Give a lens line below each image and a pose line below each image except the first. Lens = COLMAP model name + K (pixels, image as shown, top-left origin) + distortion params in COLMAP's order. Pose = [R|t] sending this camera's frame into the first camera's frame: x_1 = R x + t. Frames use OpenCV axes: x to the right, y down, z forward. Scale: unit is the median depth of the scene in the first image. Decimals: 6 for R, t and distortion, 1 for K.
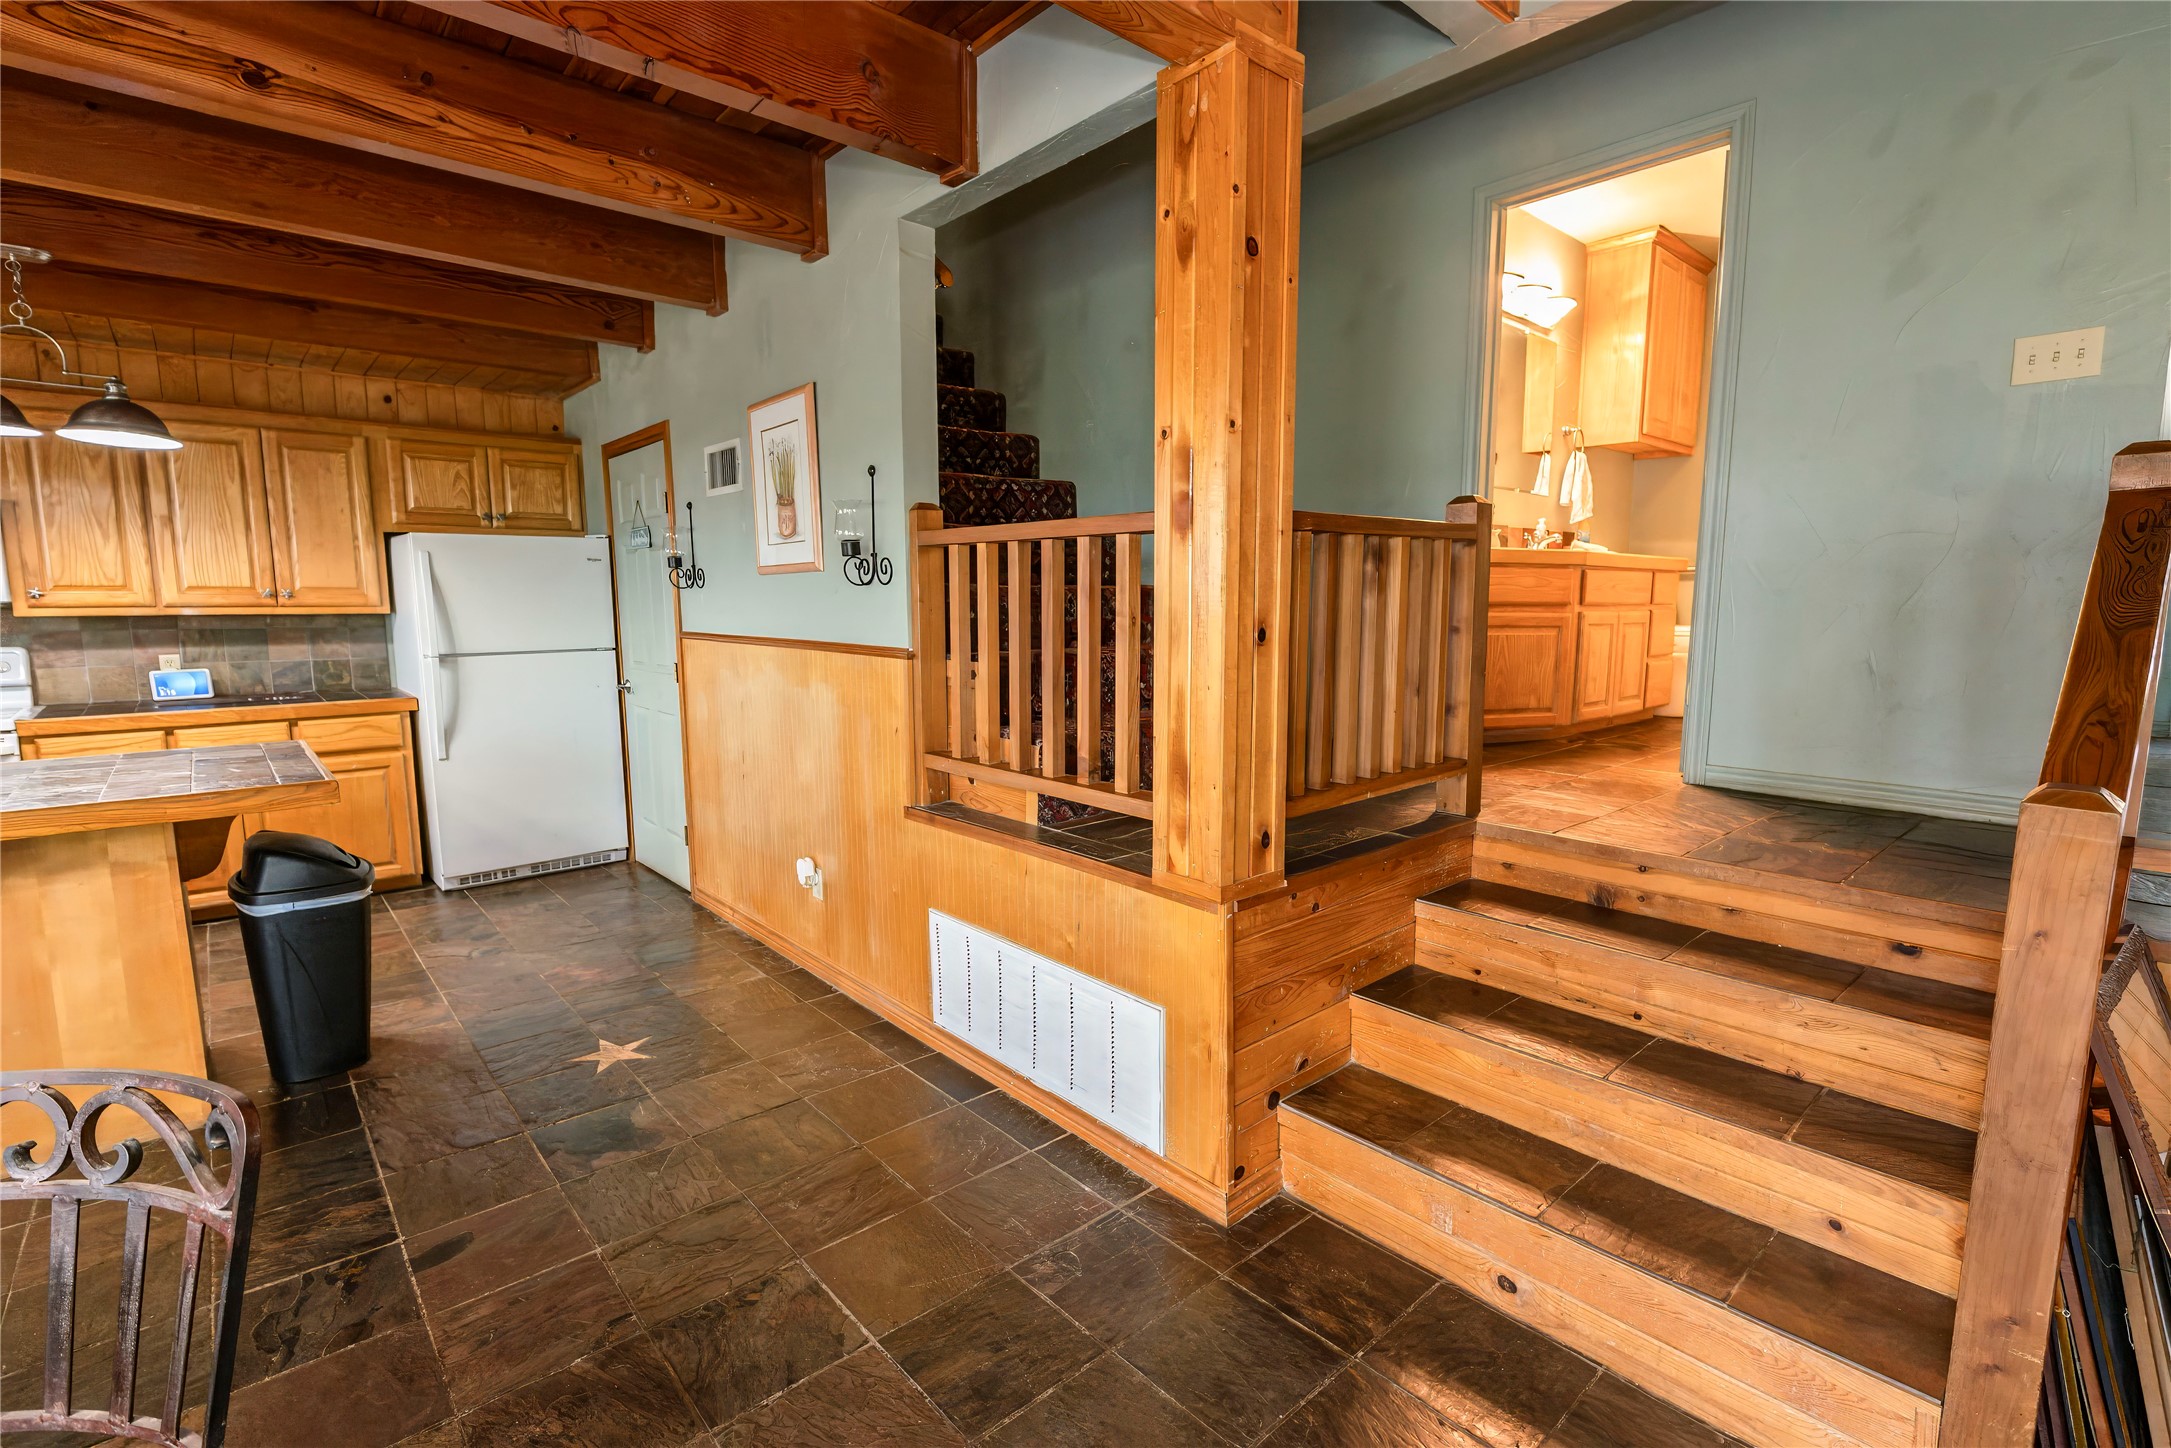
lens RADIAL K [[991.3, 0, 1076.6], [0, 991.3, 726.6], [0, 0, 1]] dist [-0.007655, 0.000366]
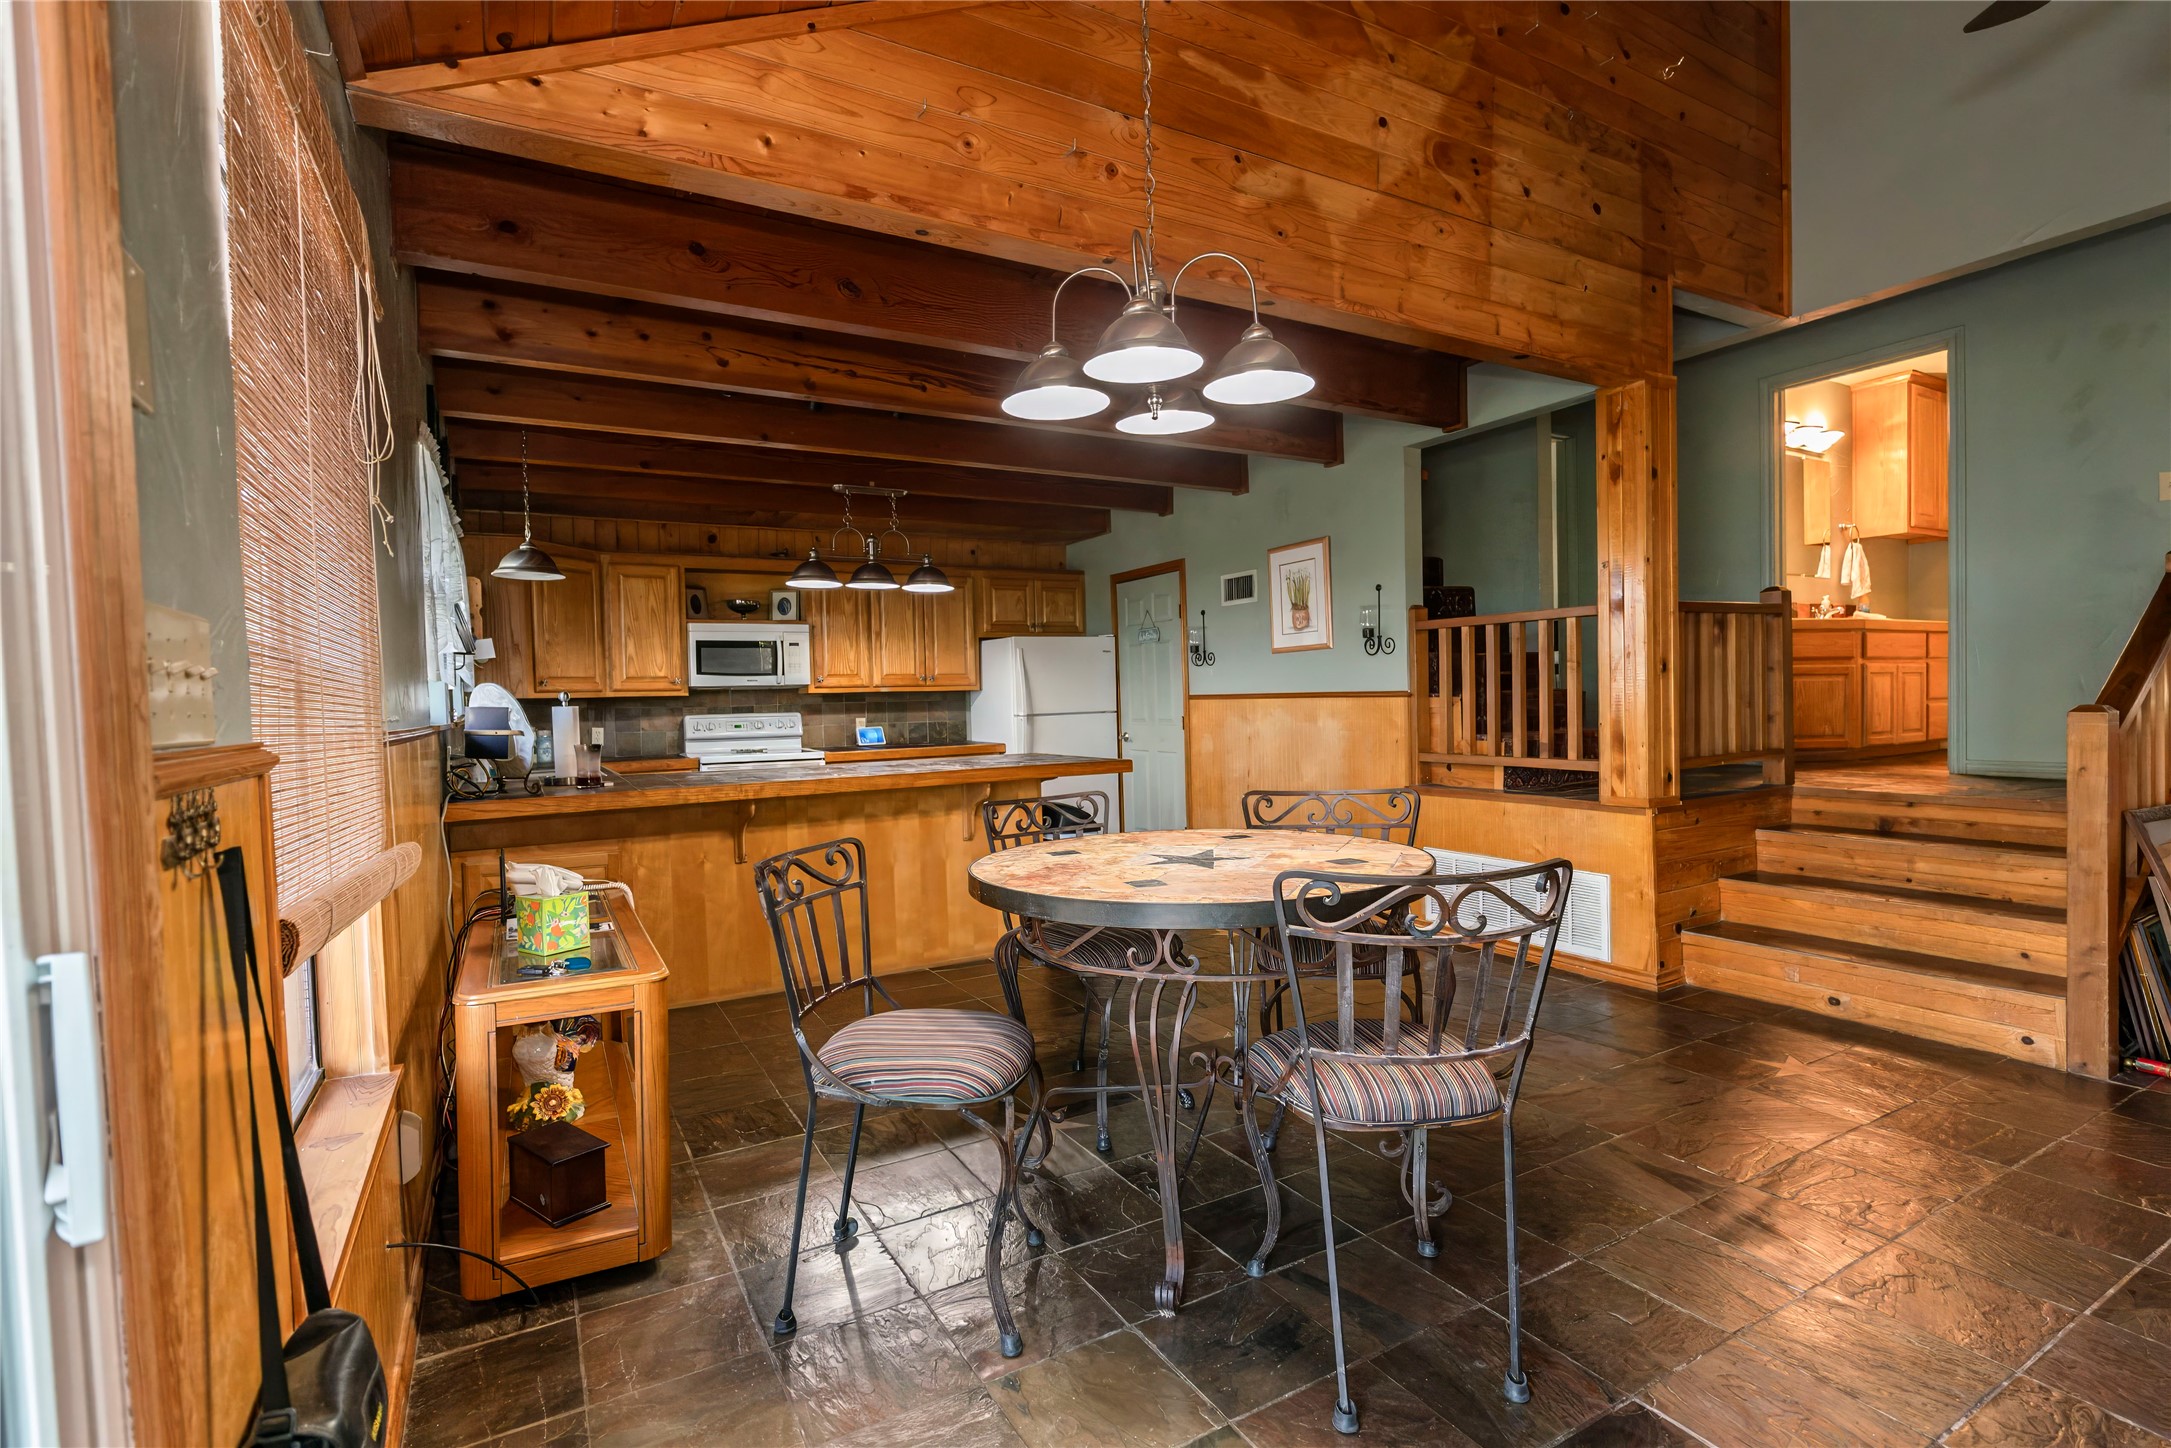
lens RADIAL K [[991.3, 0, 1089.0], [0, 991.3, 726.8], [0, 0, 1]] dist [-0.007655, 0.000366]
pose [[0.978209, -0.017716, -0.206866, -0.351946], [-0.002078, 0.995468, -0.095077, 0.143552], [0.207613, 0.093435, 0.973739, -0.744447]]
